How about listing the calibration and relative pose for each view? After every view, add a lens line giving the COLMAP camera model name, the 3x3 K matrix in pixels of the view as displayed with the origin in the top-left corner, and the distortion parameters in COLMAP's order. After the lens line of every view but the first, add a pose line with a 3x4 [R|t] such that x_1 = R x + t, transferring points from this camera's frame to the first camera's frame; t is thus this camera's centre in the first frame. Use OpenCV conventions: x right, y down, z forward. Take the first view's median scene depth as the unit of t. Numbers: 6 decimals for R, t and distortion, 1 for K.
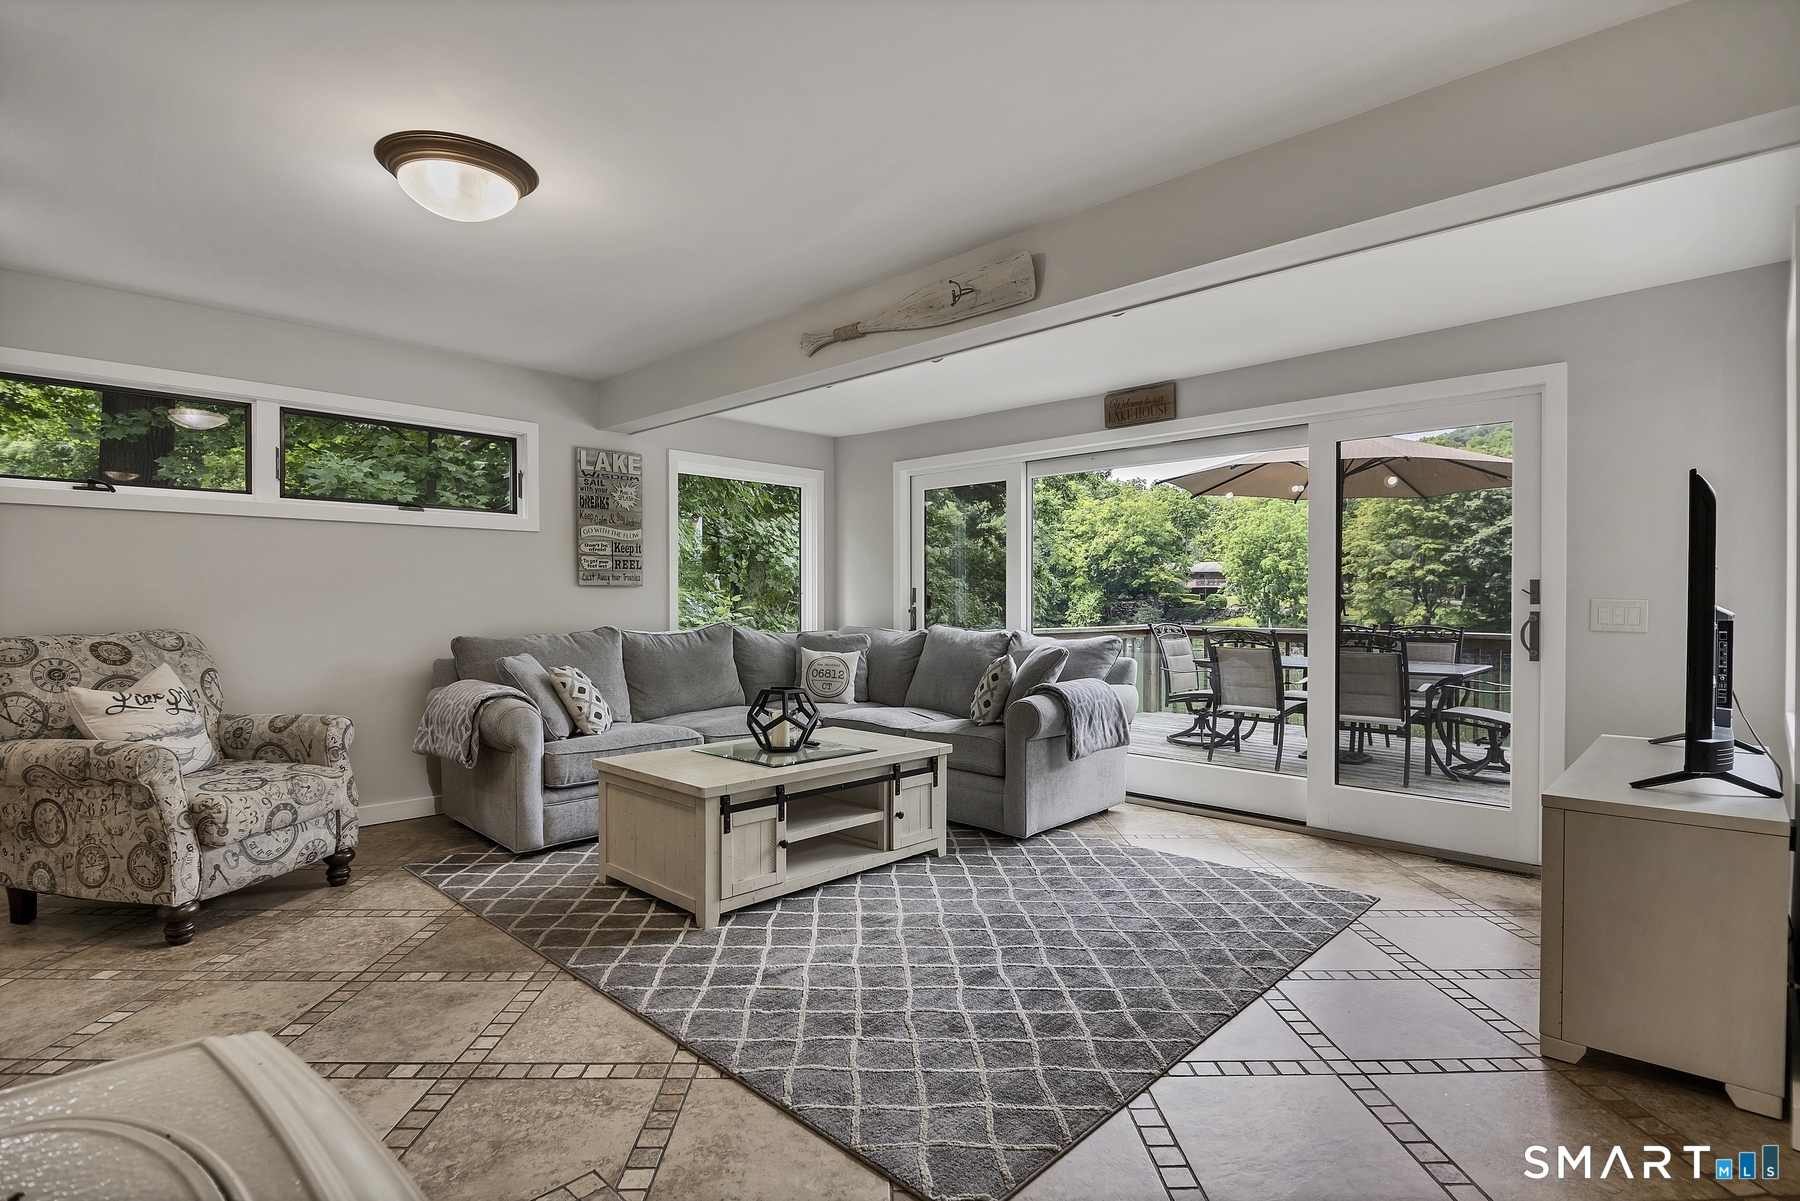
lens RADIAL K [[887.8, 0, 887.0], [0, 887.8, 610.7], [0, 0, 1]] dist [0.002797, -0.012813]
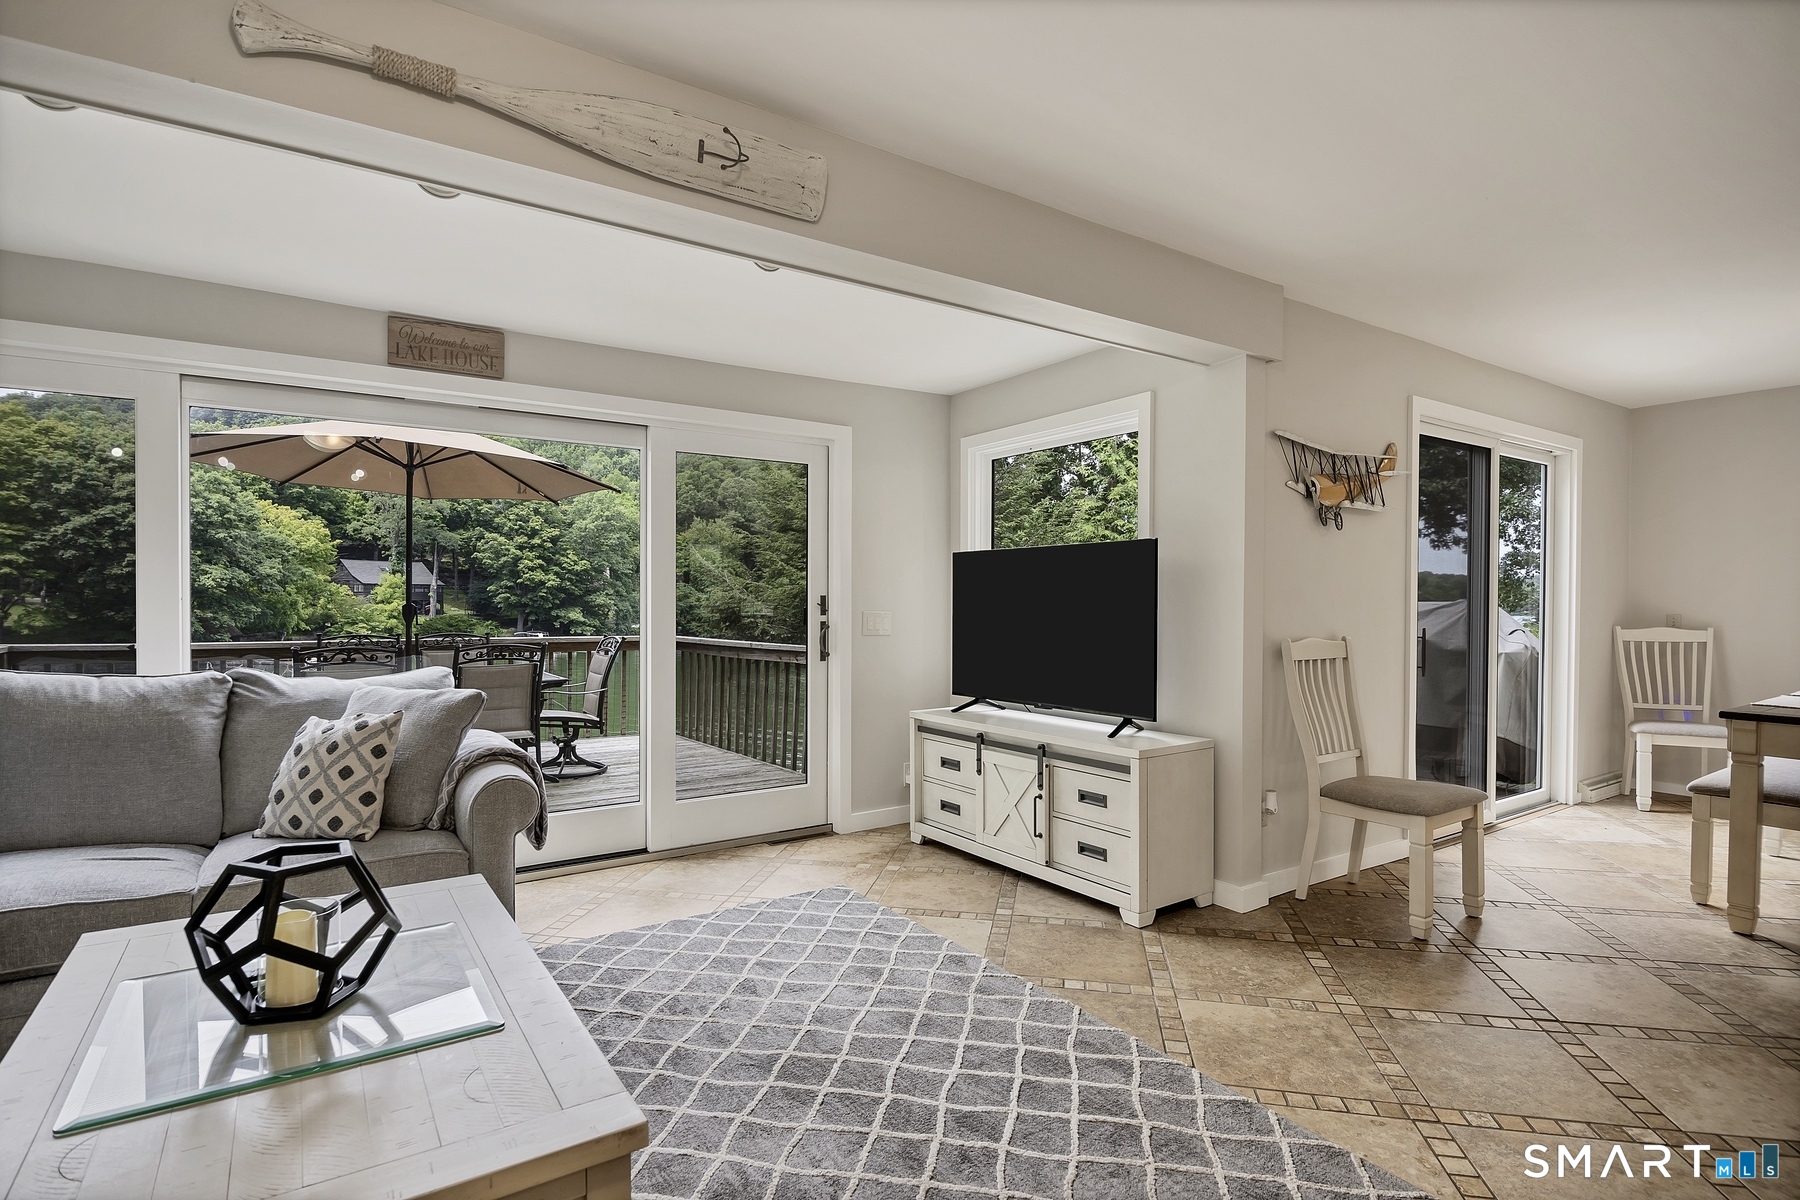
lens RADIAL K [[882.5, 0, 890.0], [0, 882.5, 609.8], [0, 0, 1]] dist [0.002205, -0.012052]
pose [[0.203663, -0.011180, 0.978977, -0.396670], [0.008413, 0.999918, 0.009669, -0.022568], [-0.979005, 0.006267, 0.203741, 0.564930]]
